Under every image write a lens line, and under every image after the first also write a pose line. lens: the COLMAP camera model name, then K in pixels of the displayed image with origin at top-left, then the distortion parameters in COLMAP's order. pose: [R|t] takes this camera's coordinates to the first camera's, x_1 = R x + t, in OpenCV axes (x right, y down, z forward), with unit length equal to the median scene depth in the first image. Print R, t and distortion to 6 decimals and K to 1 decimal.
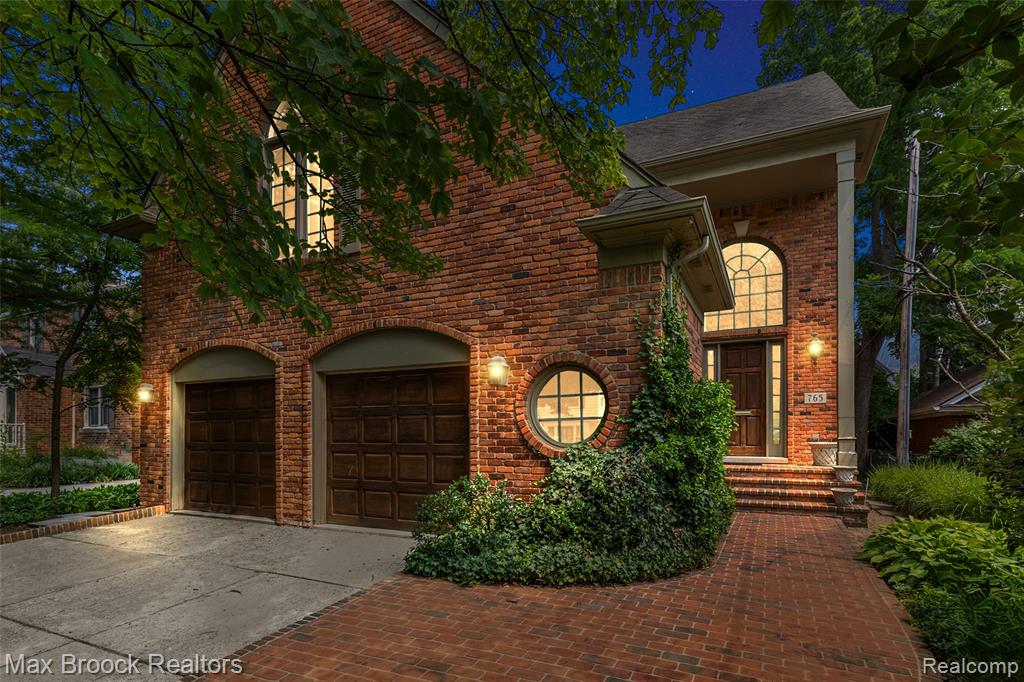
lens RADIAL K [[522.5, 0, 510.5], [0, 522.5, 430.2], [0, 0, 1]] dist [-0.006574, -0.000312]
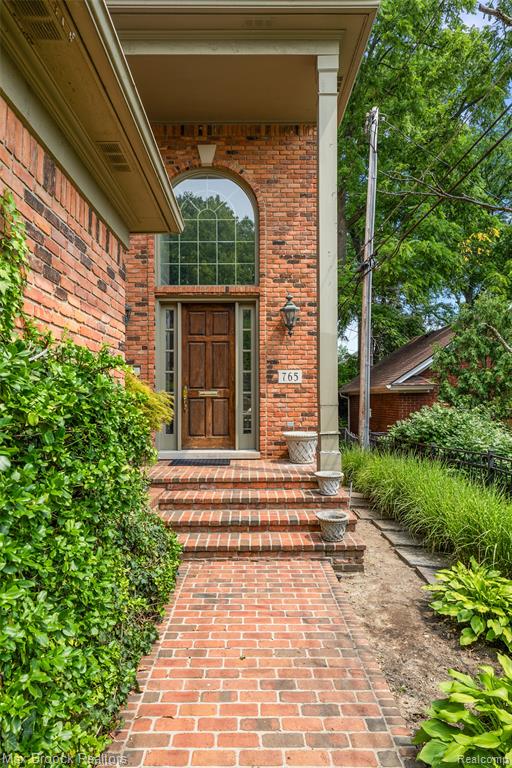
lens RADIAL K [[458.1, 0, 254.3], [0, 458.1, 386.7], [0, 0, 1]] dist [0.002446, 0.000134]
pose [[0.887948, 0.005450, 0.459912, 0.207903], [0.000722, 0.999912, -0.013243, -0.036803], [-0.459944, 0.012091, 0.887866, 0.393570]]
